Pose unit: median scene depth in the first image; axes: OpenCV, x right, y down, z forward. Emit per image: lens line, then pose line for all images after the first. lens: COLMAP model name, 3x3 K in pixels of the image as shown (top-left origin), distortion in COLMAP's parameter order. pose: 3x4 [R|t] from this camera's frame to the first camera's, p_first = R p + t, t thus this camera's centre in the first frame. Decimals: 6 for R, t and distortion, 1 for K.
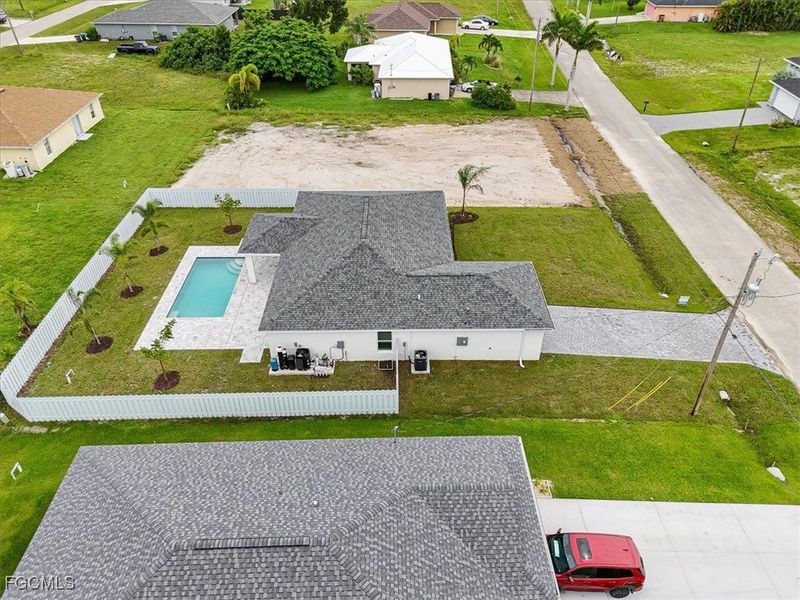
lens RADIAL K [[593.1, 0, 400.0], [0, 593.1, 300.0], [0, 0, 1]] dist [0.000062, -0.004747]
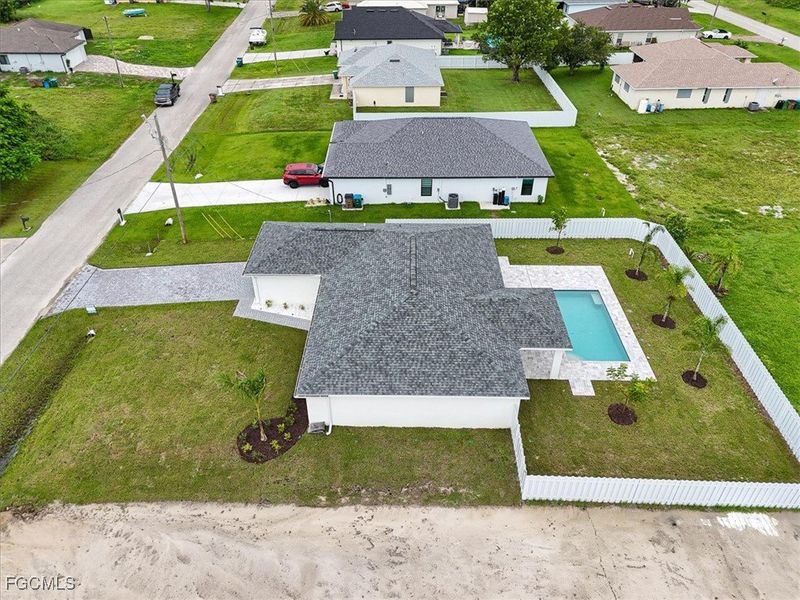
lens RADIAL K [[593.1, 0, 400.0], [0, 593.1, 300.0], [0, 0, 1]] dist [0.000062, -0.004747]
pose [[-0.999833, -0.008437, 0.016180, -0.055069], [0.012672, 0.316985, 0.948346, -0.996456], [-0.013130, 0.948393, -0.316825, 1.378184]]
